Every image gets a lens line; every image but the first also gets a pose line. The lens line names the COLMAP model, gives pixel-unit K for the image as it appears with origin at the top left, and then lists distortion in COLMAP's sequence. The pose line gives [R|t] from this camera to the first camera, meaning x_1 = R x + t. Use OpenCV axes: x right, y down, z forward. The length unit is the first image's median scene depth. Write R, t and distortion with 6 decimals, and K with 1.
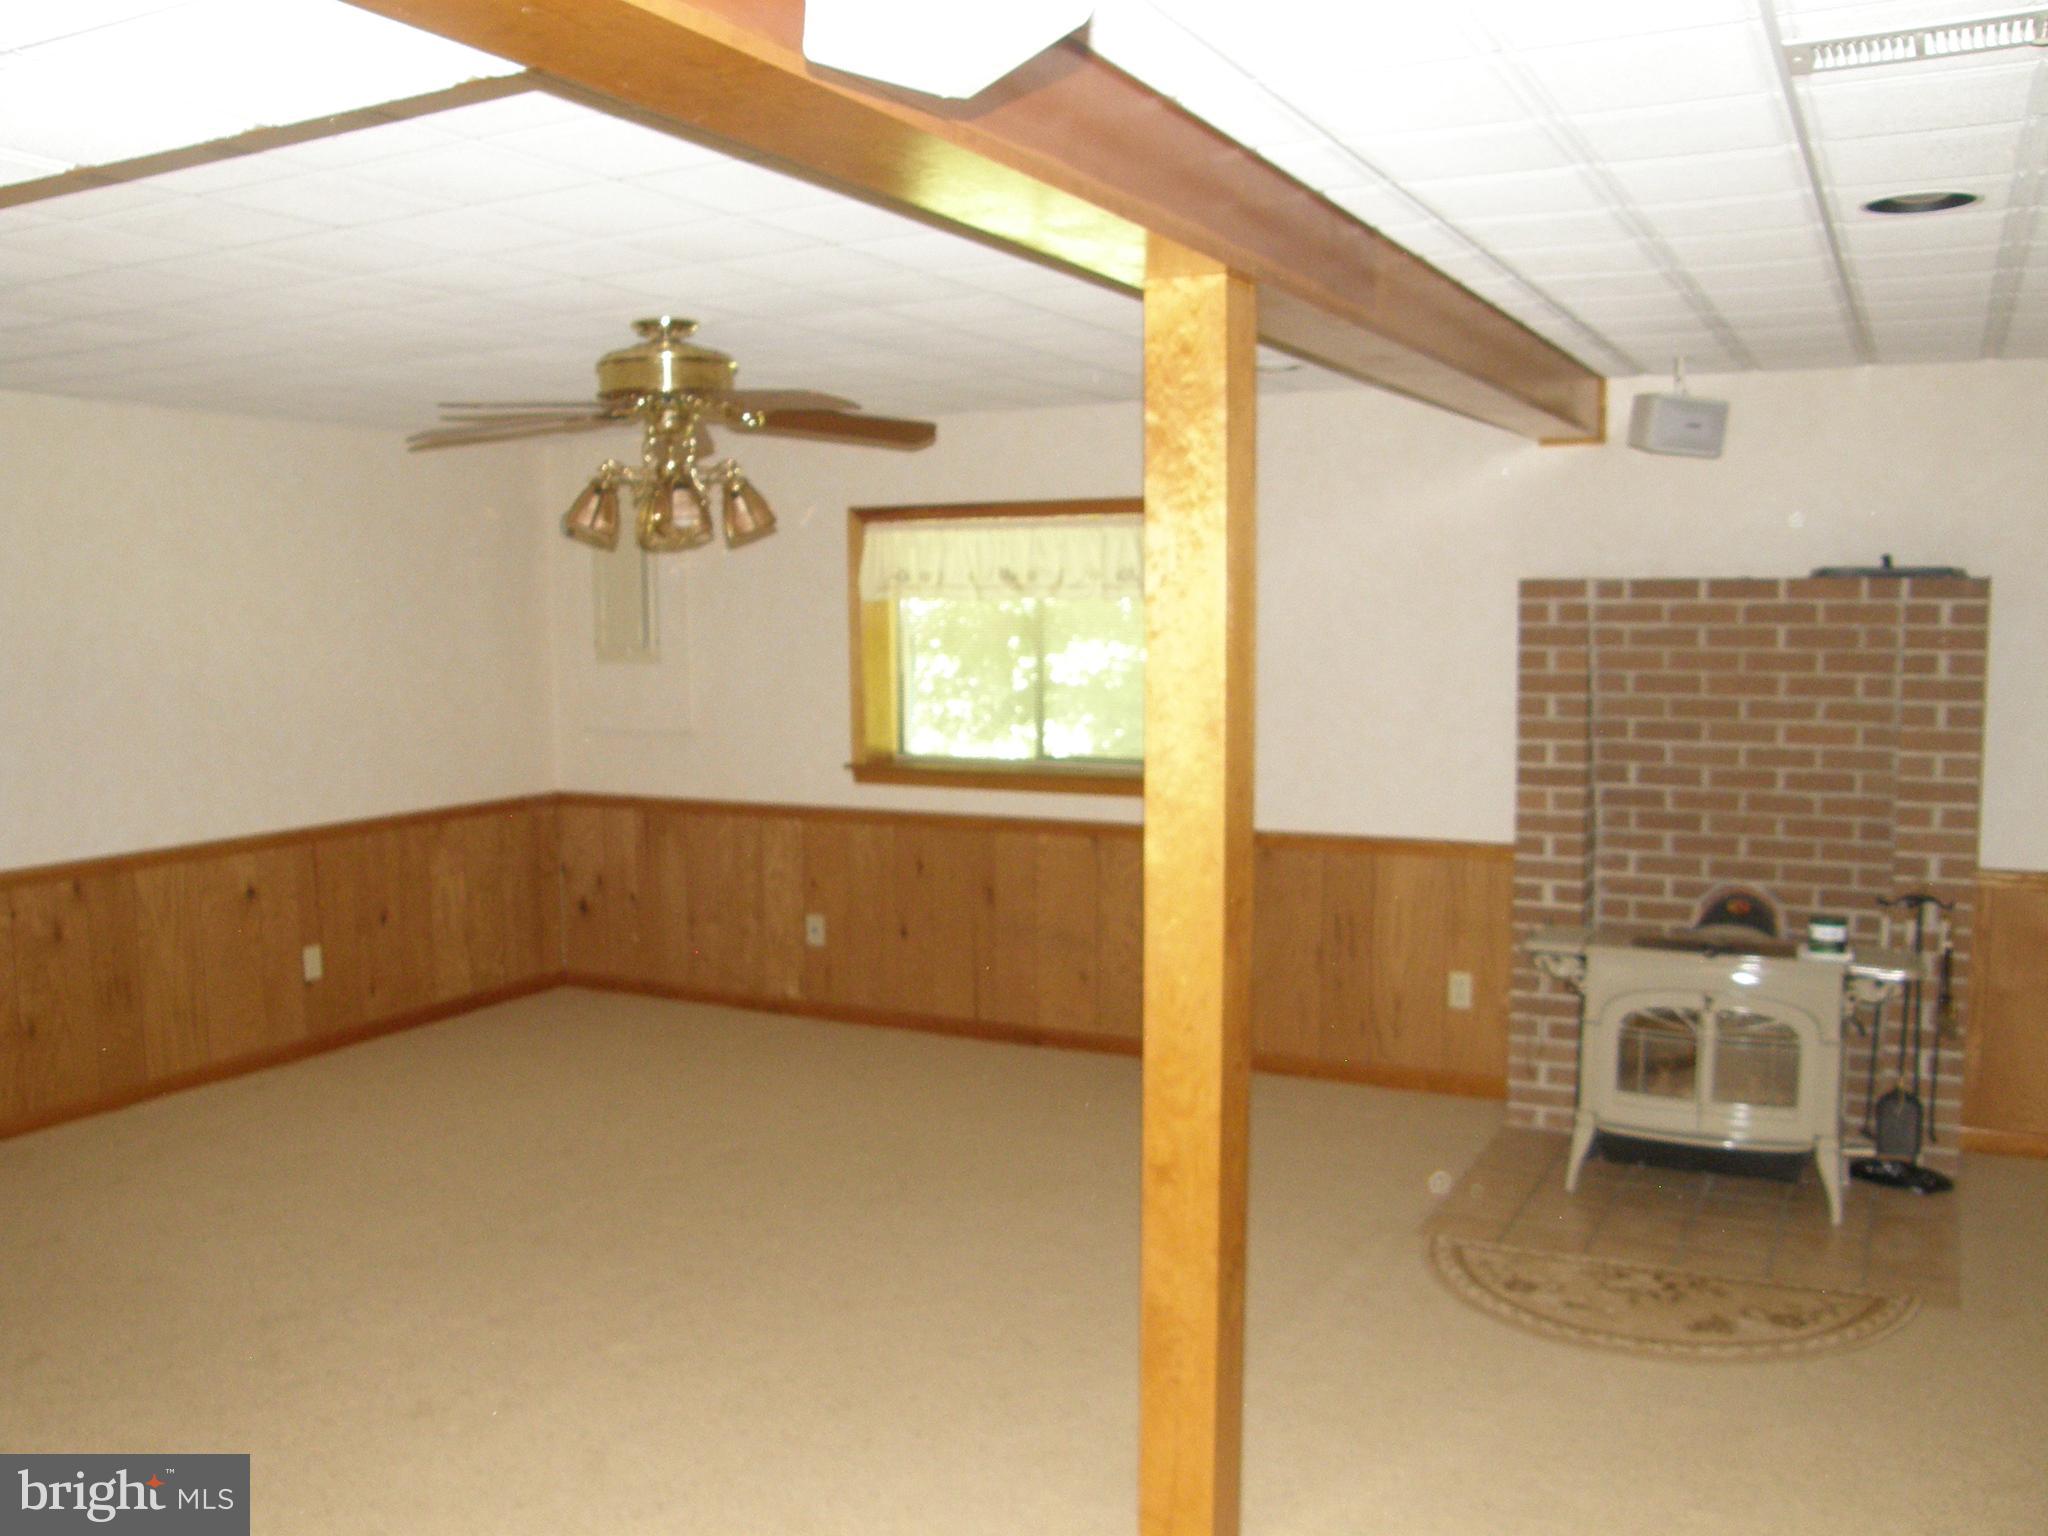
lens RADIAL K [[1800.2, 0, 1032.6], [0, 1800.2, 807.2], [0, 0, 1]] dist [-0.162172, 0.167356]
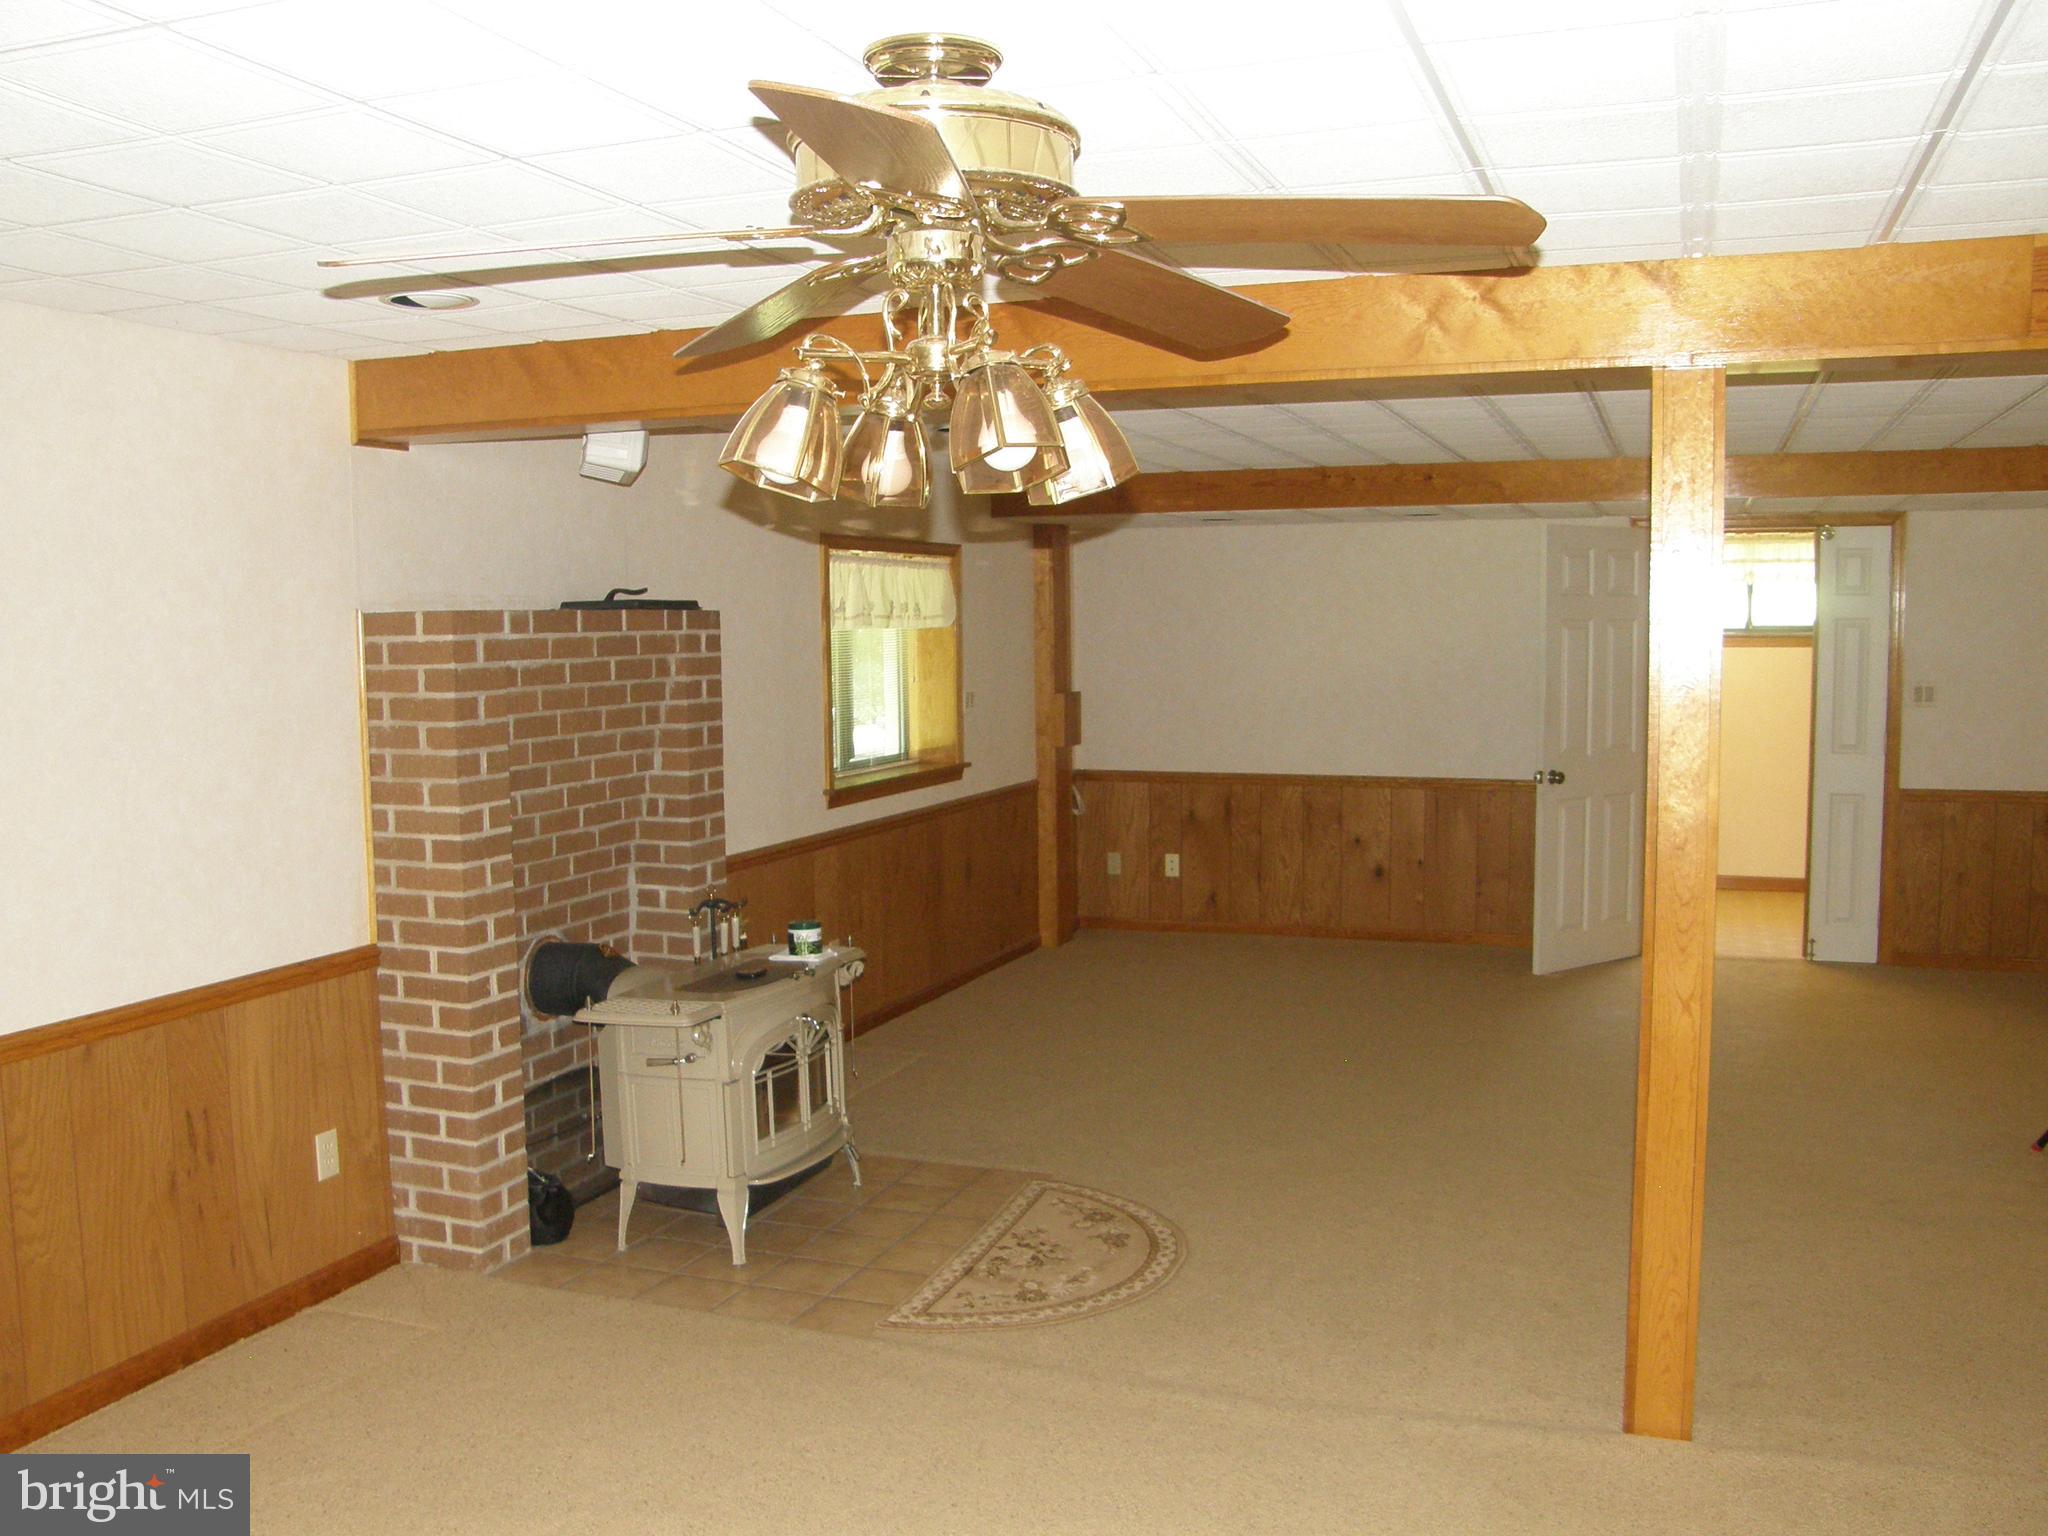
lens RADIAL K [[1800.2, 0, 1032.6], [0, 1800.2, 807.2], [0, 0, 1]] dist [-0.162172, 0.167356]
pose [[-0.127967, -0.097152, 0.987009, -0.580173], [0.116269, 0.986859, 0.112212, -0.102612], [-0.984940, 0.129118, -0.114990, 0.866090]]
